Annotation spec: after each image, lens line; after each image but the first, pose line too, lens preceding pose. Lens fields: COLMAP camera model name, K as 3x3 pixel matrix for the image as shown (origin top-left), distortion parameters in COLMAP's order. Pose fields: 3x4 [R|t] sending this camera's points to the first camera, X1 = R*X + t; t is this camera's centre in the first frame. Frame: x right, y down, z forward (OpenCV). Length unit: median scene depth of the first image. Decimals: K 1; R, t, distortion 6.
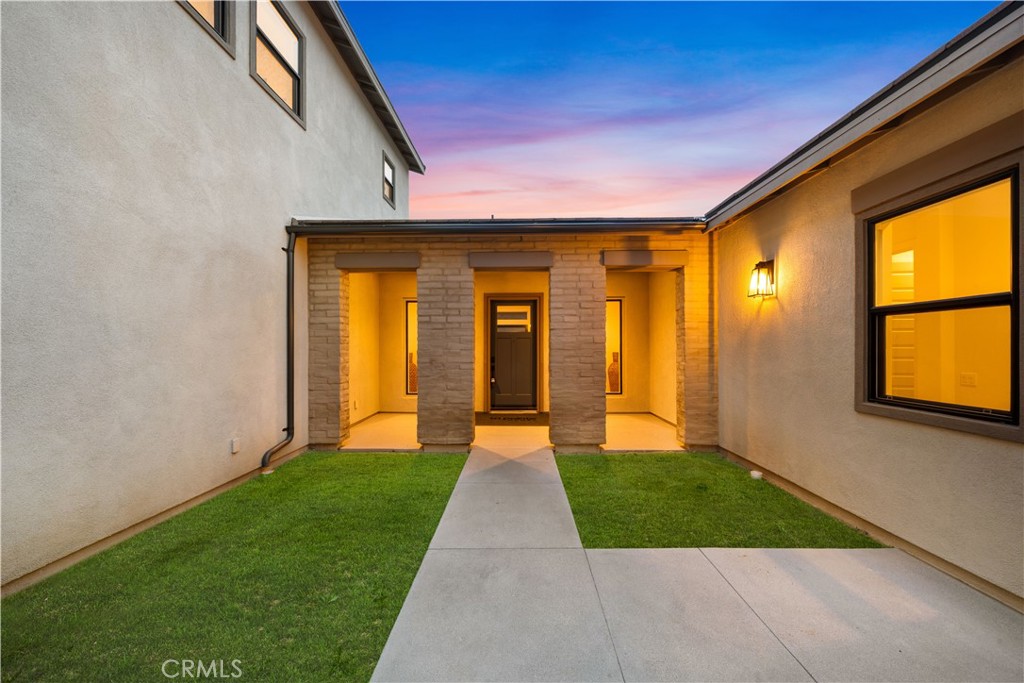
lens RADIAL K [[350.2, 0, 514.3], [0, 350.2, 345.1], [0, 0, 1]] dist [-0.003067, 0.000097]
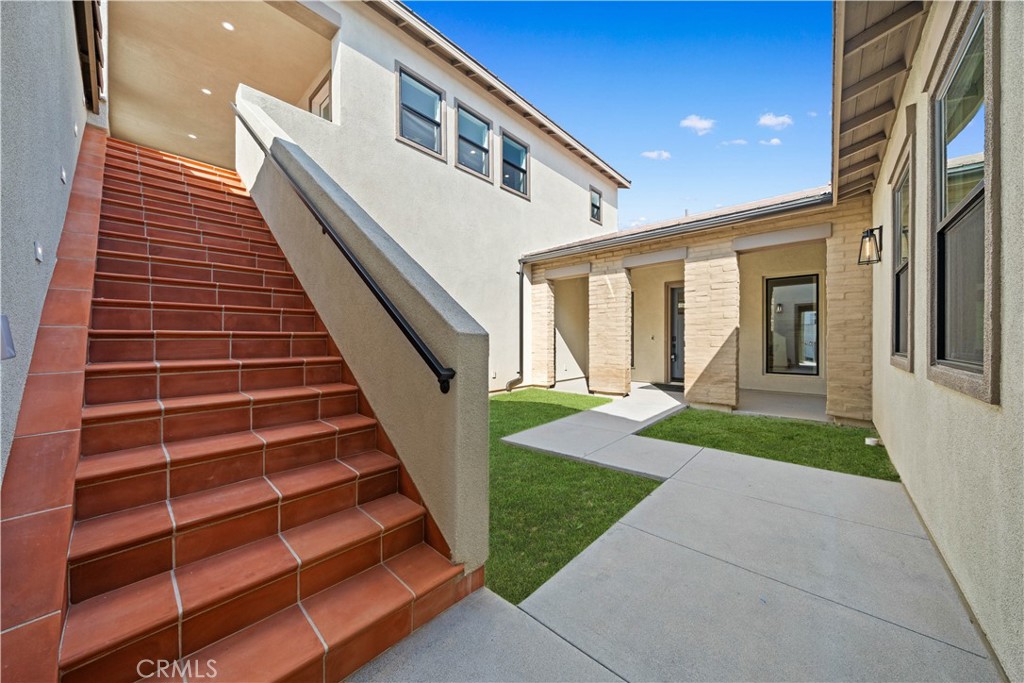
lens RADIAL K [[350.2, 0, 511.2], [0, 350.2, 340.7], [0, 0, 1]] dist [-0.003067, 0.000097]
pose [[0.746889, 0.000605, -0.664949, 0.471378], [0.004029, 0.999977, 0.005435, 0.059817], [0.664937, -0.006739, 0.746869, -0.342255]]
